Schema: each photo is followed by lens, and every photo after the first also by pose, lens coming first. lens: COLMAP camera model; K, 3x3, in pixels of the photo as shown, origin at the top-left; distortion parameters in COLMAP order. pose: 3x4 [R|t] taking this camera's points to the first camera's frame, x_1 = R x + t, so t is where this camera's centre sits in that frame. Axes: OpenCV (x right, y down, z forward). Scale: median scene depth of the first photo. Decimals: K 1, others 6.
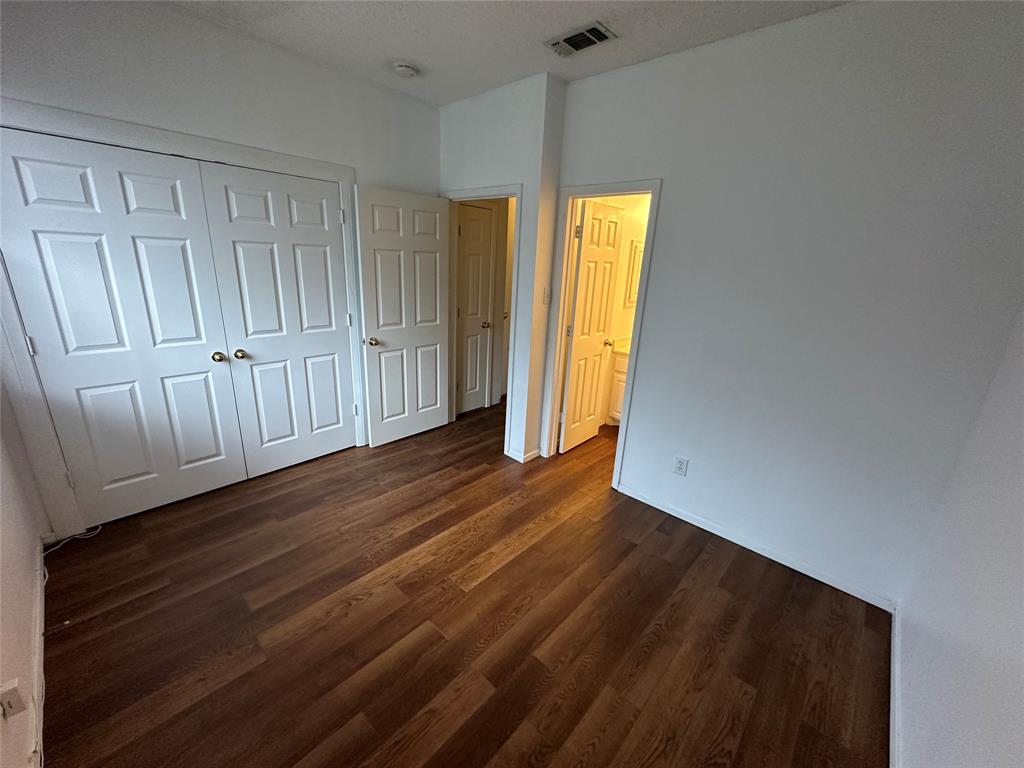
lens RADIAL K [[409.1, 0, 510.5], [0, 409.1, 381.6], [0, 0, 1]] dist [-0.001454, 0.000457]
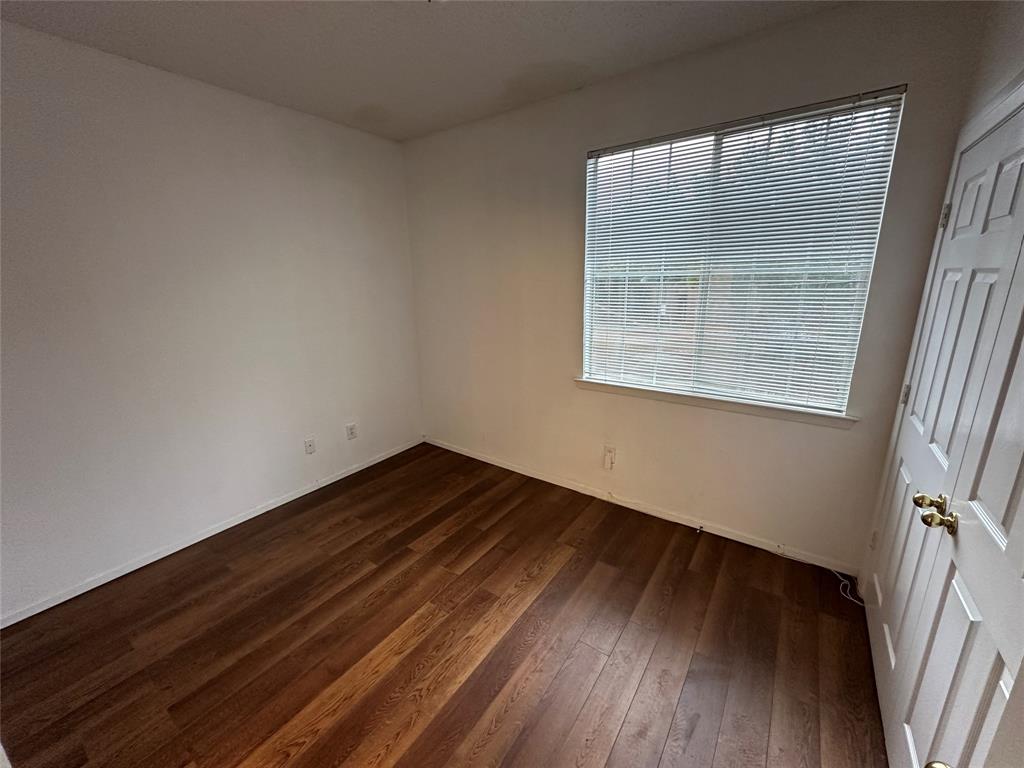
lens RADIAL K [[409.1, 0, 512.2], [0, 409.1, 382.5], [0, 0, 1]] dist [-0.001454, 0.000457]
pose [[-0.990967, -0.001280, -0.134103, -0.177681], [-0.070252, 0.856735, 0.510950, -0.502052], [0.114237, 0.515755, -0.849086, 1.612625]]
